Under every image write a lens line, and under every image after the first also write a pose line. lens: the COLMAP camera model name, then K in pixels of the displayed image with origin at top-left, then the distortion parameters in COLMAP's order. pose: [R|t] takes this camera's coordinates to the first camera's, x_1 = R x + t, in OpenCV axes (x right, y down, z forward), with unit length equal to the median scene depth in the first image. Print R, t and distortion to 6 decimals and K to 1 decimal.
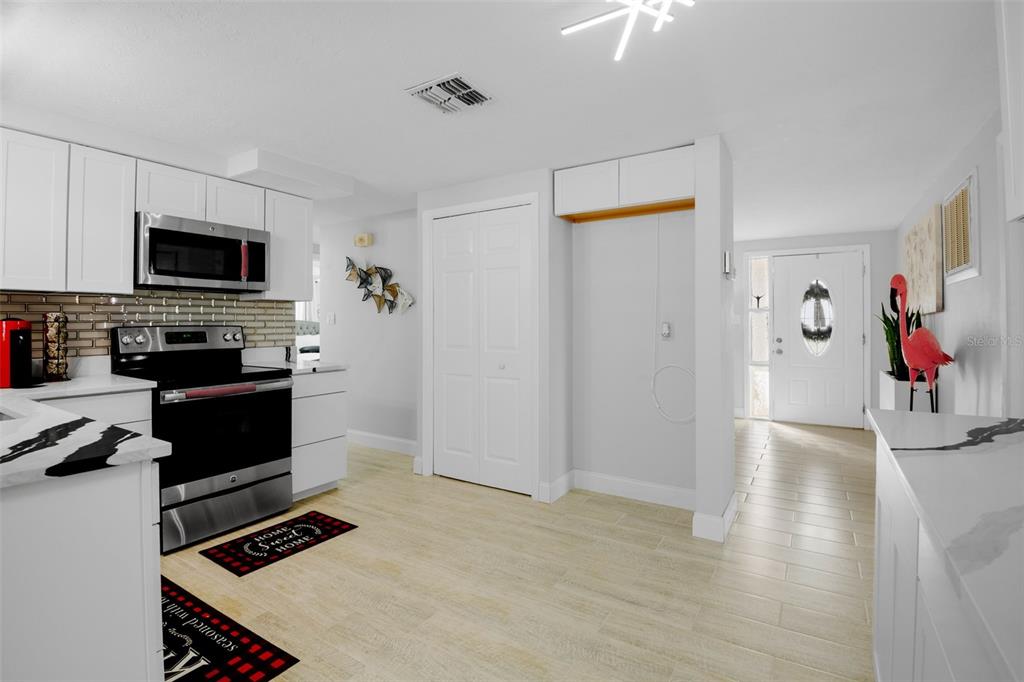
lens RADIAL K [[488.3, 0, 505.4], [0, 488.3, 325.6], [0, 0, 1]] dist [-0.000654, -0.019142]
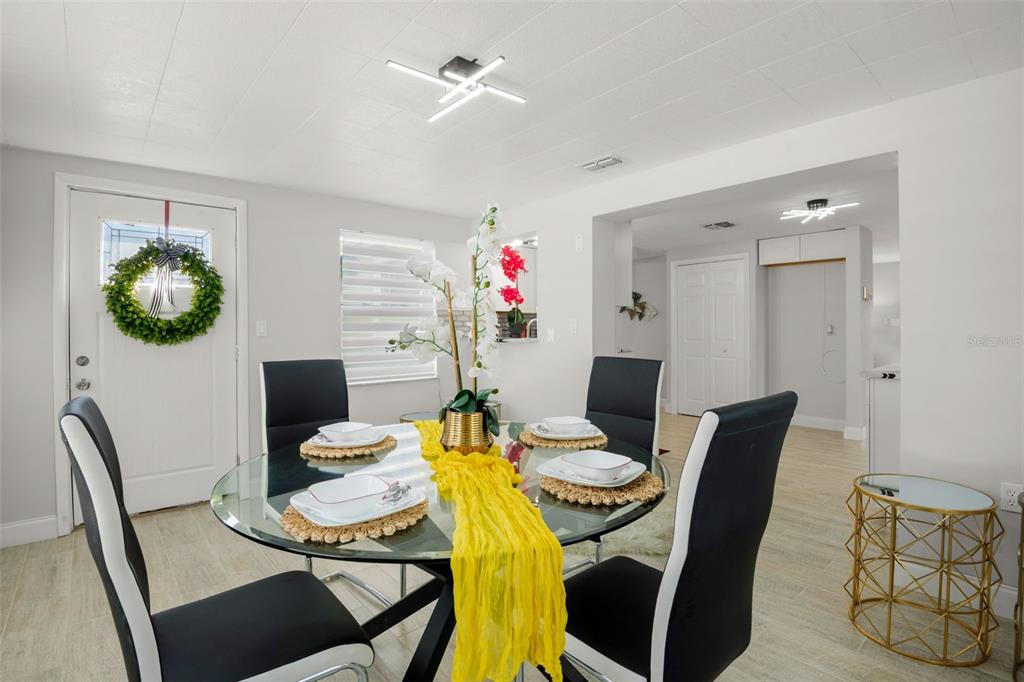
lens RADIAL K [[503.6, 0, 513.9], [0, 503.6, 333.5], [0, 0, 1]] dist [-0.002526, -0.000197]
pose [[0.962864, 0.000050, -0.269988, -0.299054], [0.001056, 0.999992, 0.003950, 0.017555], [0.269986, -0.004088, 0.962856, -1.147914]]
